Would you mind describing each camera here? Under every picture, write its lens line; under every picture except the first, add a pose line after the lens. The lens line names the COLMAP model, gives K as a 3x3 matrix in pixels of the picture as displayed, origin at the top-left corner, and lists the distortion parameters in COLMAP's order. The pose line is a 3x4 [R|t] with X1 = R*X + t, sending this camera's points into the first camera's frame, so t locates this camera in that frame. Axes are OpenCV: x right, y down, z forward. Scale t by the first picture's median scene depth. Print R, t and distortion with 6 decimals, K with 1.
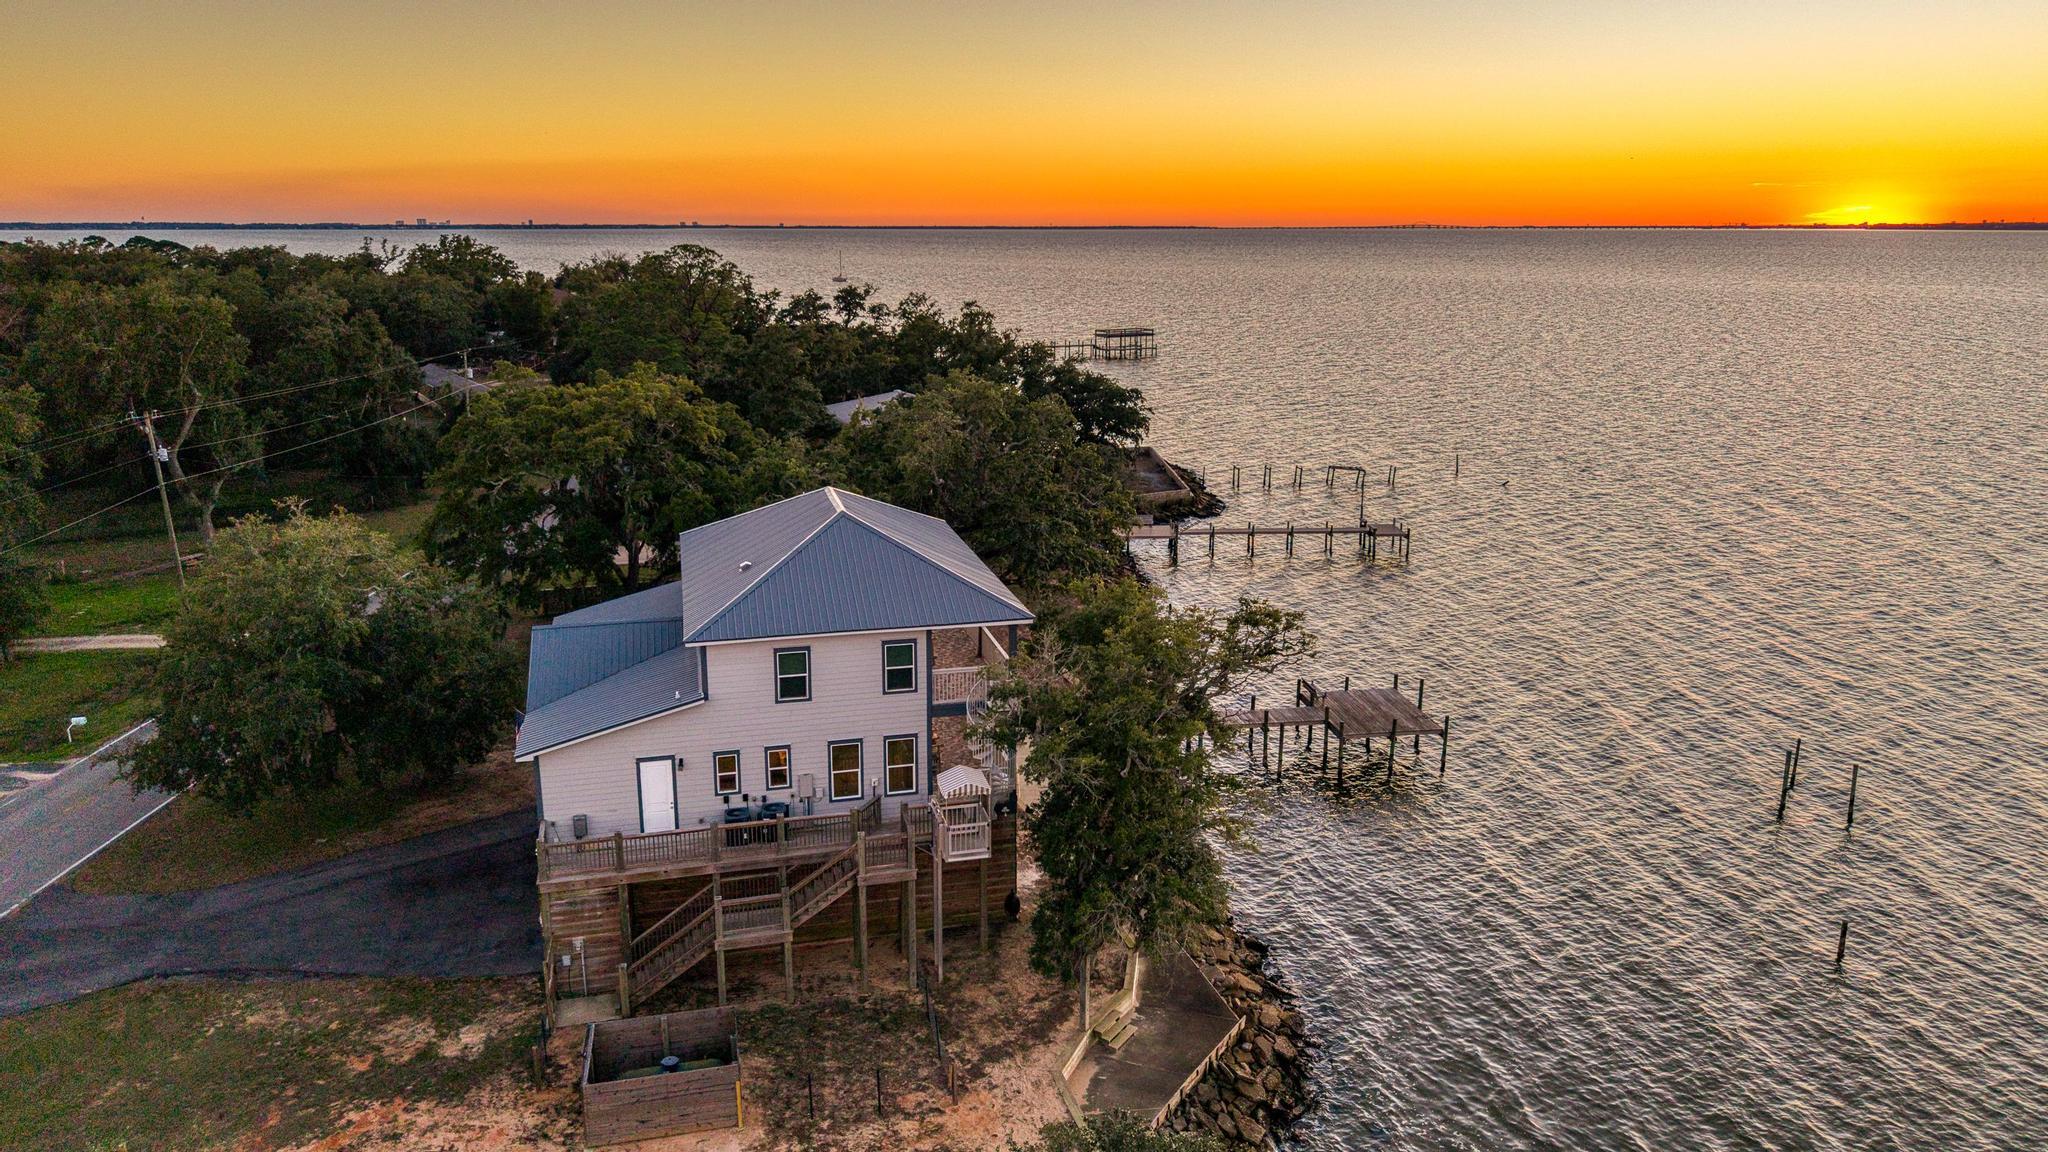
lens RADIAL K [[1368.6, 0, 1024.0], [0, 1368.6, 576.0], [0, 0, 1]] dist [0.012696, -0.019817]
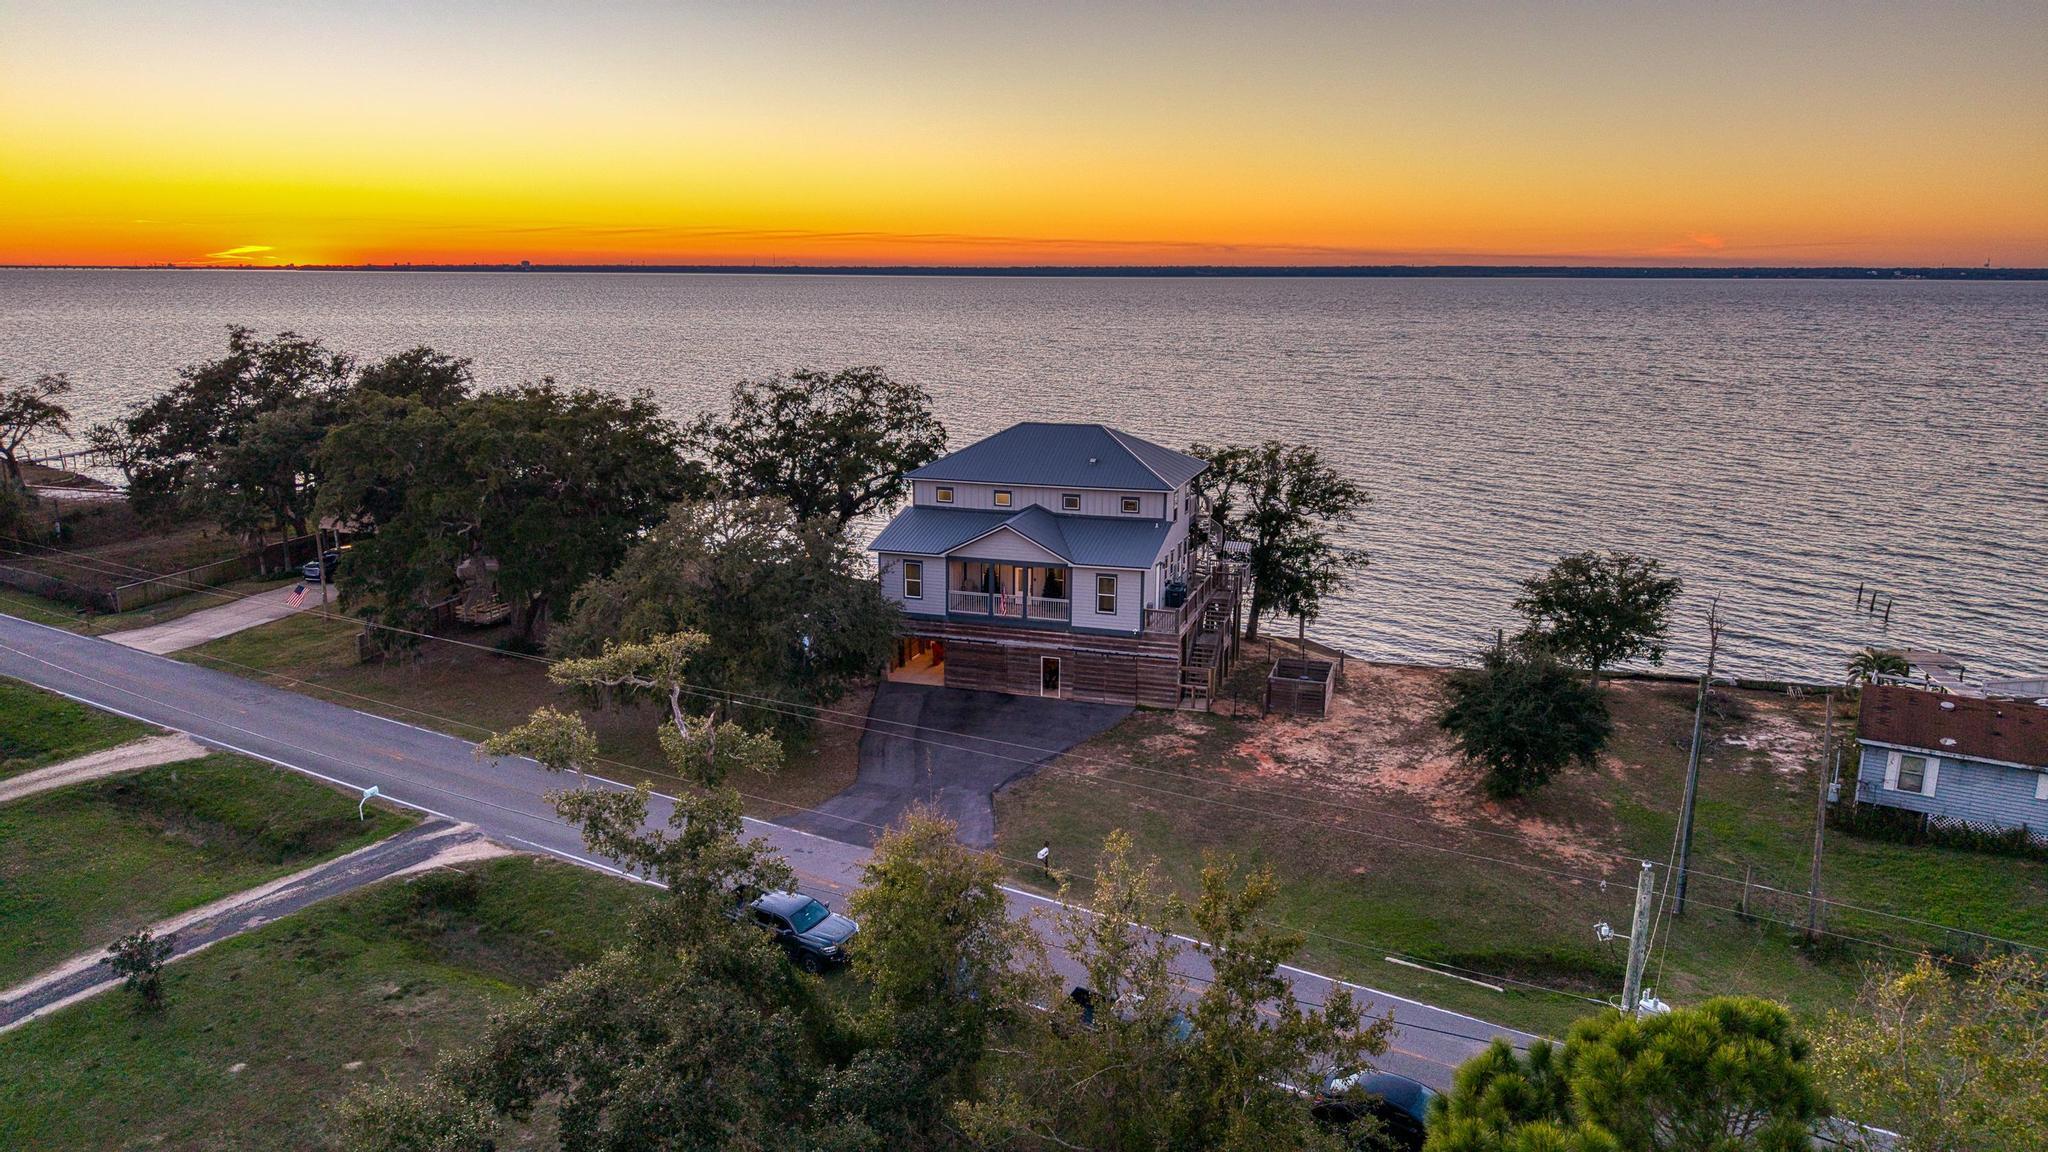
lens RADIAL K [[1369.5, 0, 1019.6], [0, 1369.5, 528.5], [0, 0, 1]] dist [0.043772, -0.046120]
pose [[0.533229, -0.153497, 0.831929, -1.740006], [0.205208, 0.977500, 0.048826, -0.028348], [-0.820705, 0.144683, 0.552730, 0.183662]]
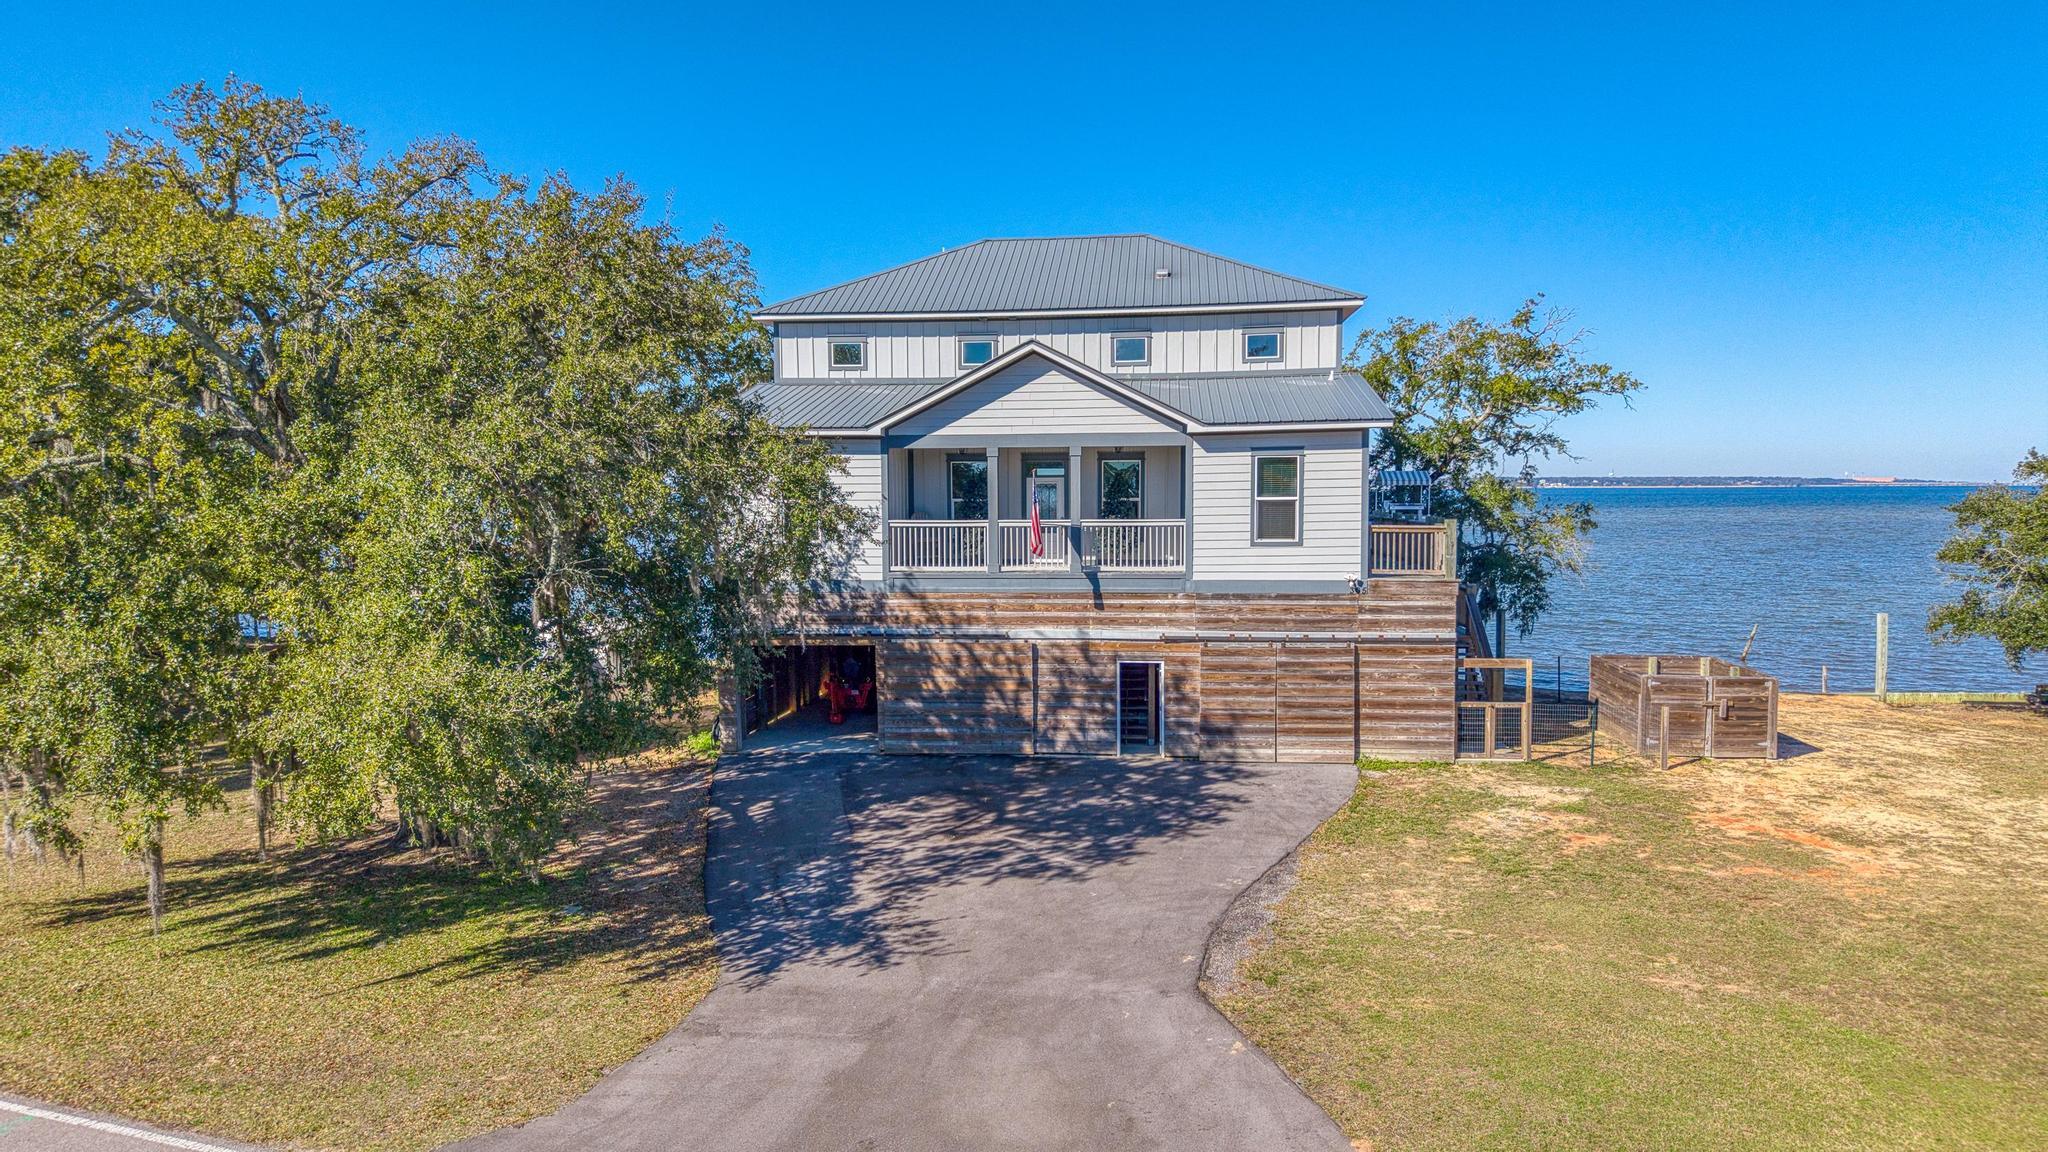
lens RADIAL K [[1368.6, 0, 1024.0], [0, 1368.6, 576.0], [0, 0, 1]] dist [0.012696, -0.019817]
pose [[0.352025, -0.061180, 0.933989, -1.041843], [0.236002, 0.971423, -0.025318, 0.172949], [-0.905749, 0.229336, 0.356403, 0.883826]]
